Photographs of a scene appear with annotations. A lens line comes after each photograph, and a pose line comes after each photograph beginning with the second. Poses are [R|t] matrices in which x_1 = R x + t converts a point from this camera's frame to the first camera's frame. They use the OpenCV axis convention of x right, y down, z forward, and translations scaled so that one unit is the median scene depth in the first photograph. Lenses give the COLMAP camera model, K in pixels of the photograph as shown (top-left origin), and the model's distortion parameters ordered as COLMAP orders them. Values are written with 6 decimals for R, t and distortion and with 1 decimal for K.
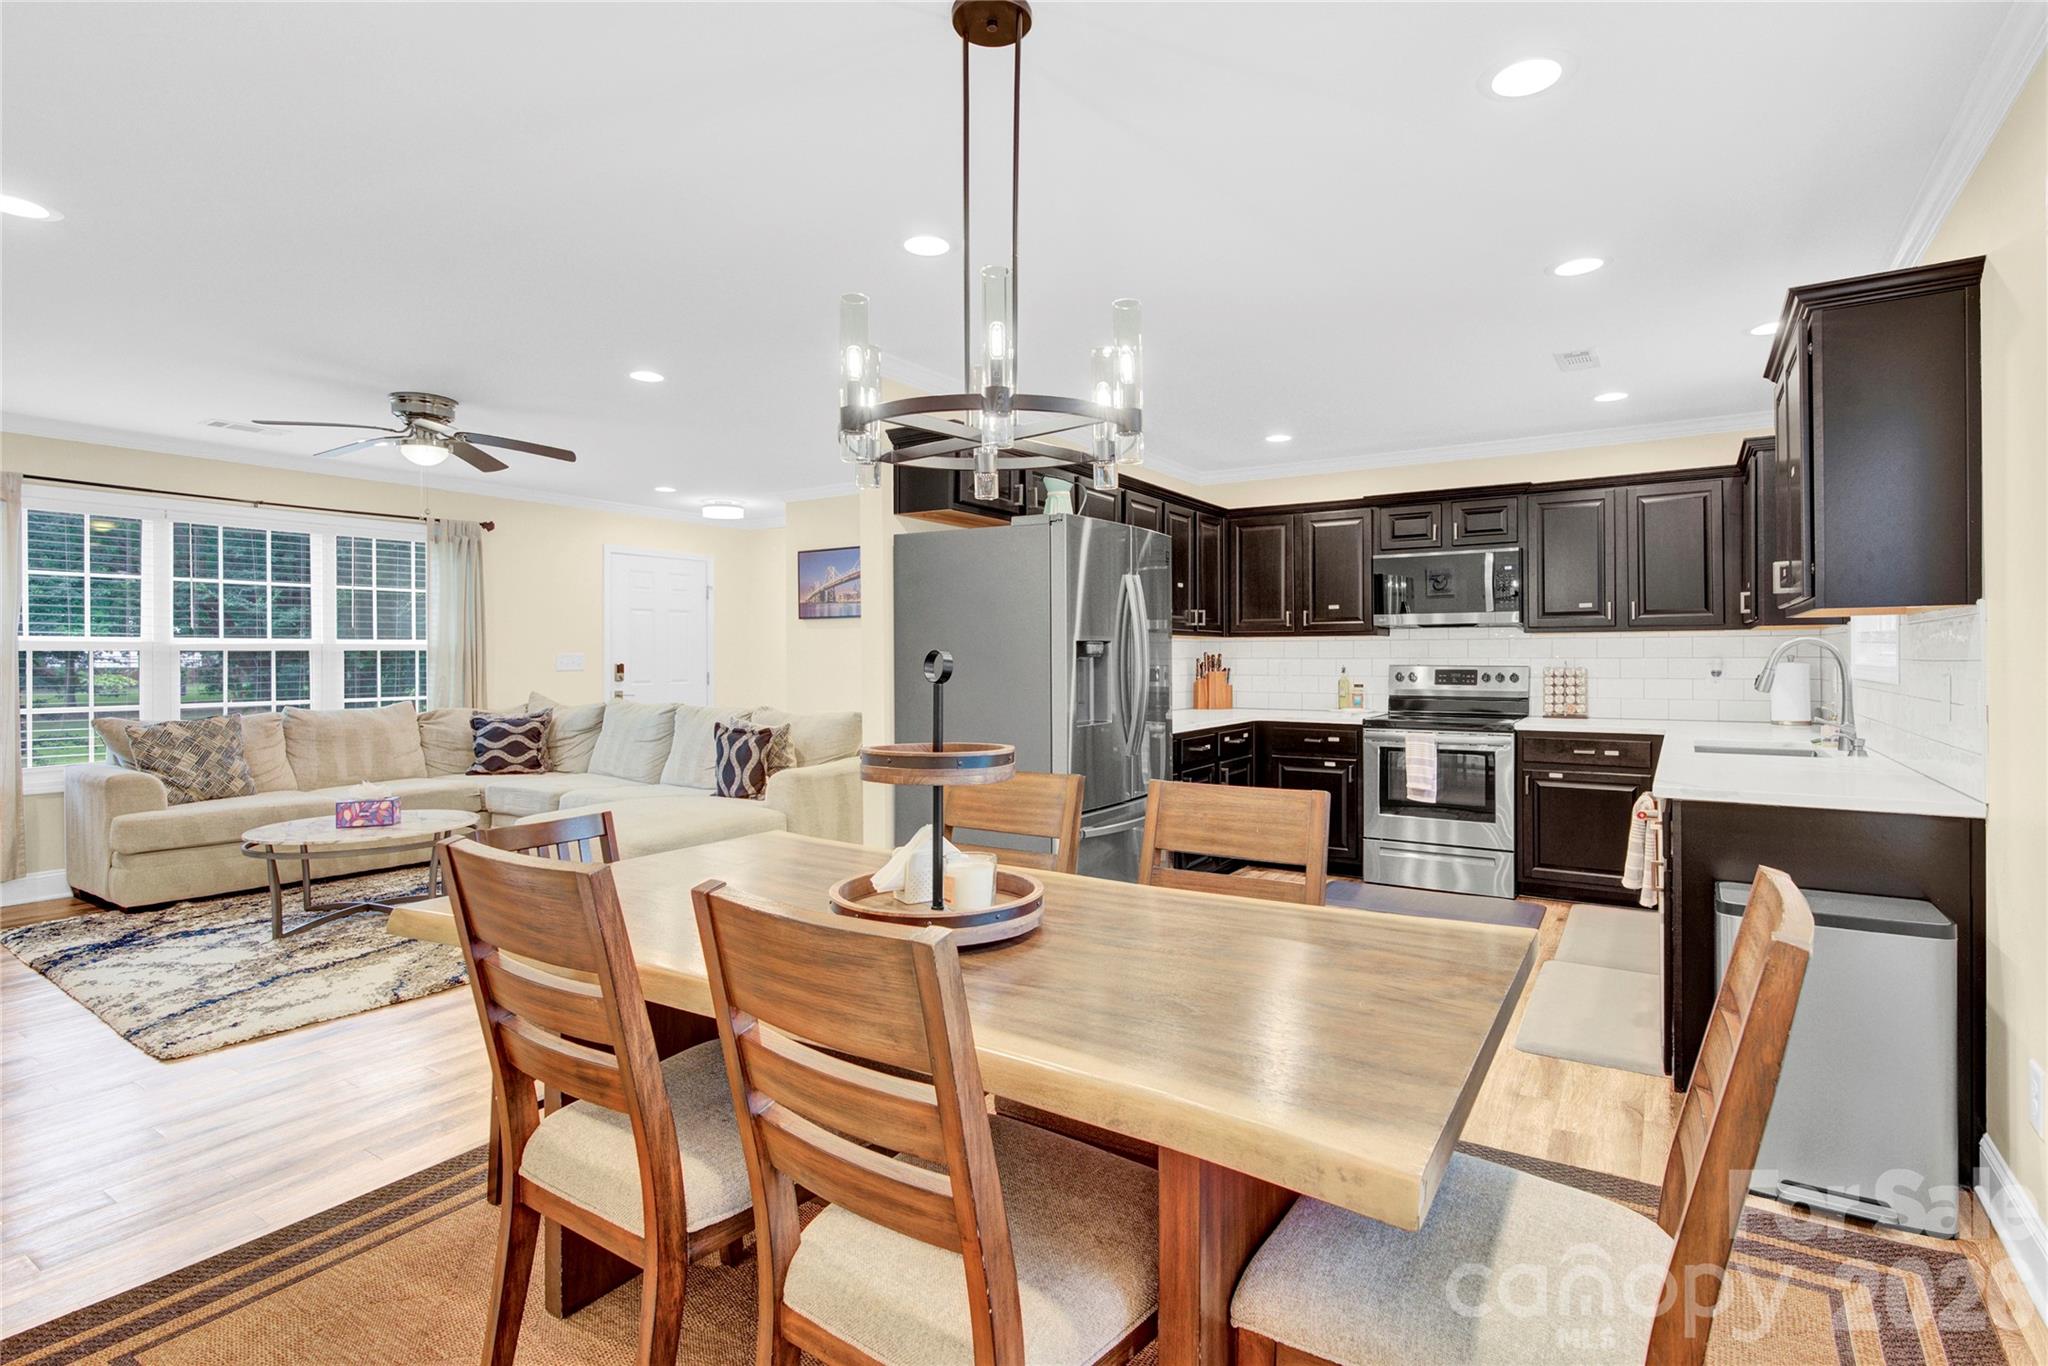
lens RADIAL K [[993.2, 0, 1029.5], [0, 993.2, 664.5], [0, 0, 1]] dist [0.001908, 0.000987]
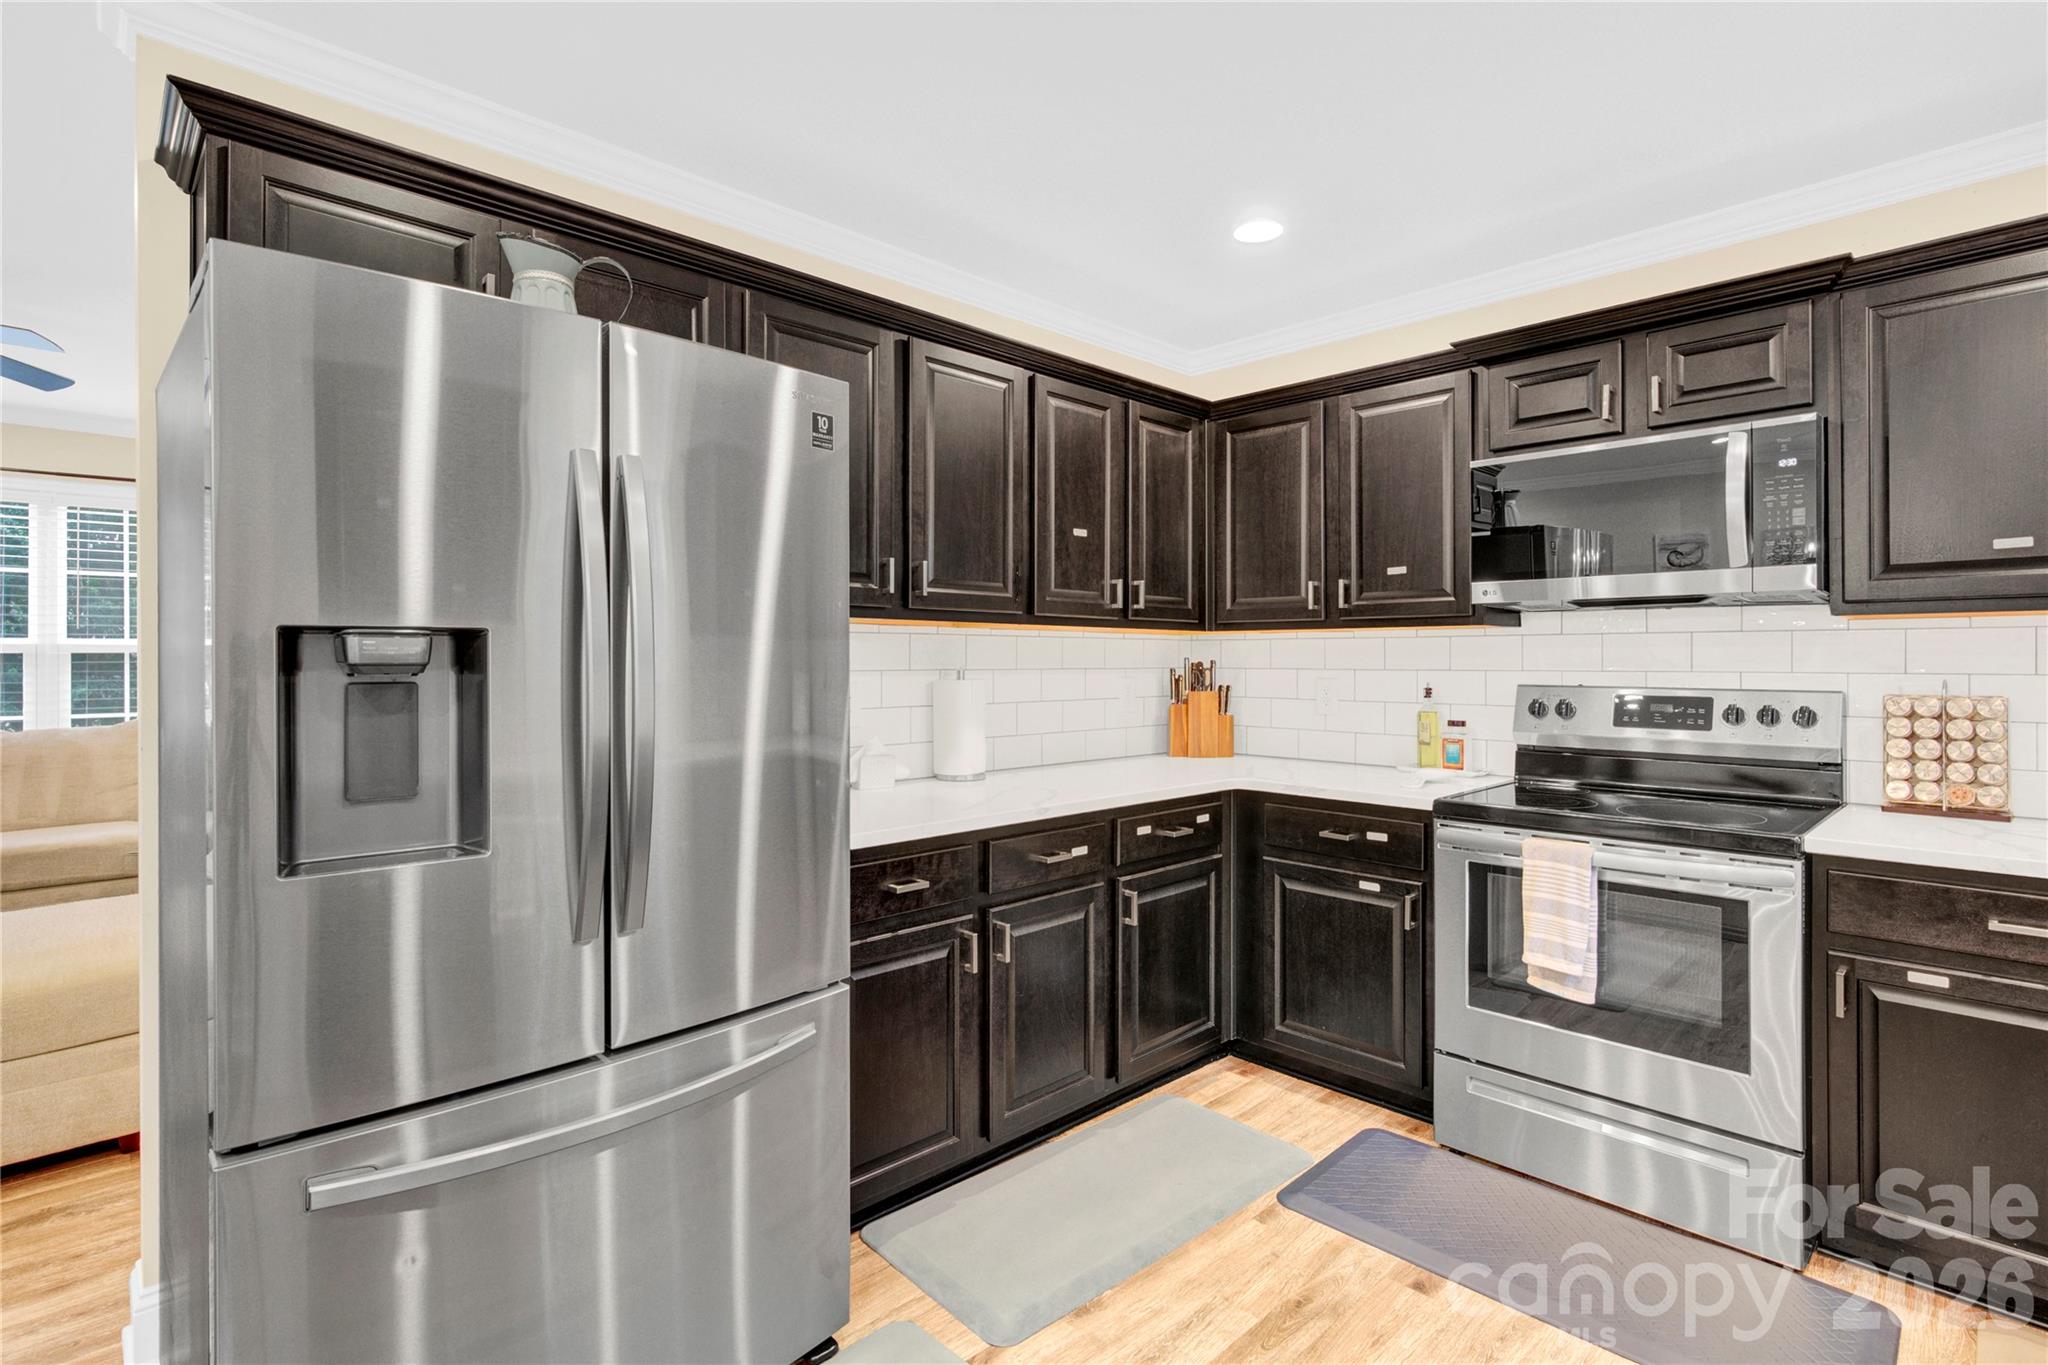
lens RADIAL K [[993.2, 0, 993.1], [0, 993.2, 662.4], [0, 0, 1]] dist [0.001908, 0.000987]
pose [[0.971994, 0.003404, -0.234979, 0.231920], [-0.004205, 0.999987, -0.002906, -0.008372], [0.234966, 0.003813, 0.971996, 0.467590]]
